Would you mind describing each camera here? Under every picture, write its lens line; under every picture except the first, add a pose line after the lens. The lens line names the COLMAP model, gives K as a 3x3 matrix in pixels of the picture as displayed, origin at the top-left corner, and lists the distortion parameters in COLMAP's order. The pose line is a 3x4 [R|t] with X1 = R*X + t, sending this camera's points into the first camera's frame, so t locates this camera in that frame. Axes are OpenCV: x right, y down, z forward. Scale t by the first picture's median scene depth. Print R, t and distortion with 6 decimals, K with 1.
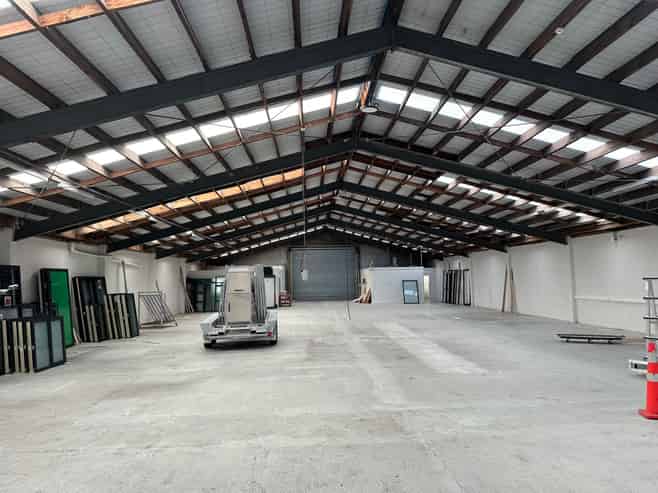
lens RADIAL K [[477.2, 0, 332.2], [0, 477.2, 242.9], [0, 0, 1]] dist [0.015241, -0.015527]
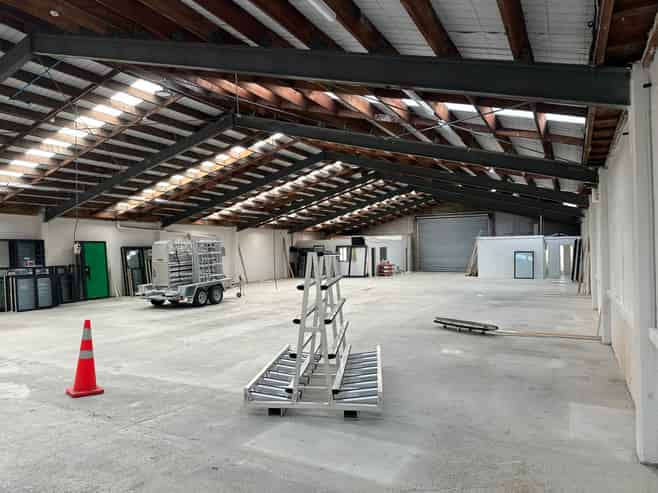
lens RADIAL K [[477.2, 0, 329.0], [0, 477.2, 248.4], [0, 0, 1]] dist [0.015241, -0.015527]
pose [[0.866521, 0.011272, -0.499013, 0.618337], [0.028577, 0.996985, 0.072143, -0.003570], [0.498321, -0.076774, 0.863587, 0.140606]]
